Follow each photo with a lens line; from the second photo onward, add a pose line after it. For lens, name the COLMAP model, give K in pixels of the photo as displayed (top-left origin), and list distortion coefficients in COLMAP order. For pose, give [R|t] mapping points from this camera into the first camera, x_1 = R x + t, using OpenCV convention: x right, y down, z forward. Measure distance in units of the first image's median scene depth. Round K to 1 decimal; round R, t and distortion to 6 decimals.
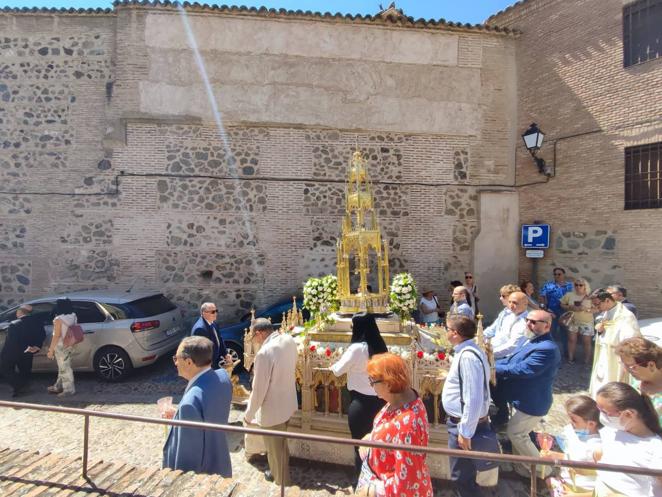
lens RADIAL K [[528.3, 0, 331.0], [0, 528.3, 248.5], [0, 0, 1]] dist [-0.031656, -0.005137]
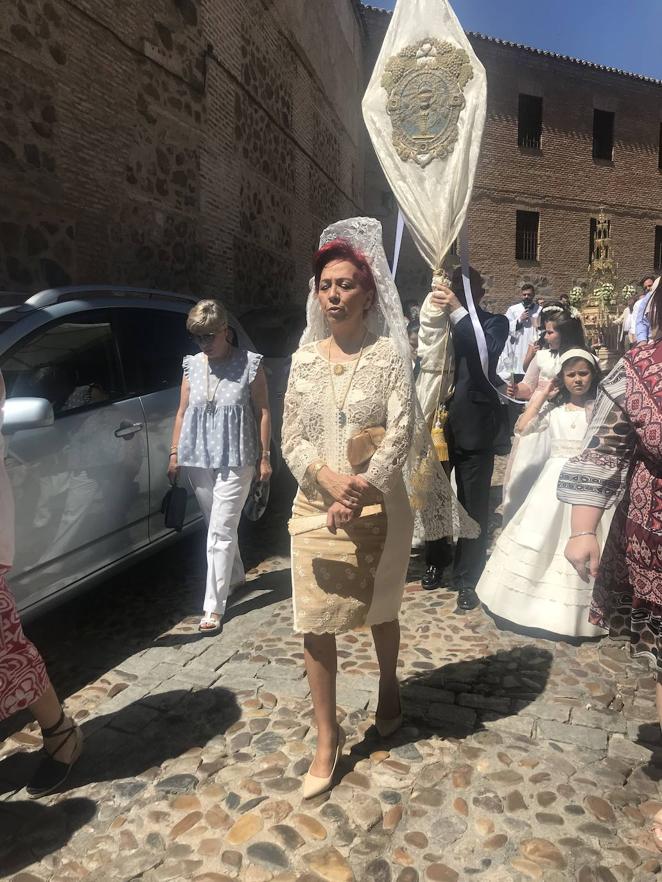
lens RADIAL K [[703.9, 0, 332.1], [0, 703.9, 421.9], [0, 0, 1]] dist [-0.031656, -0.005137]
pose [[0.248527, -0.123290, 0.960747, -0.967097], [-0.043541, 0.989442, 0.138235, 0.080757], [-0.967646, -0.076187, 0.240535, 0.730771]]
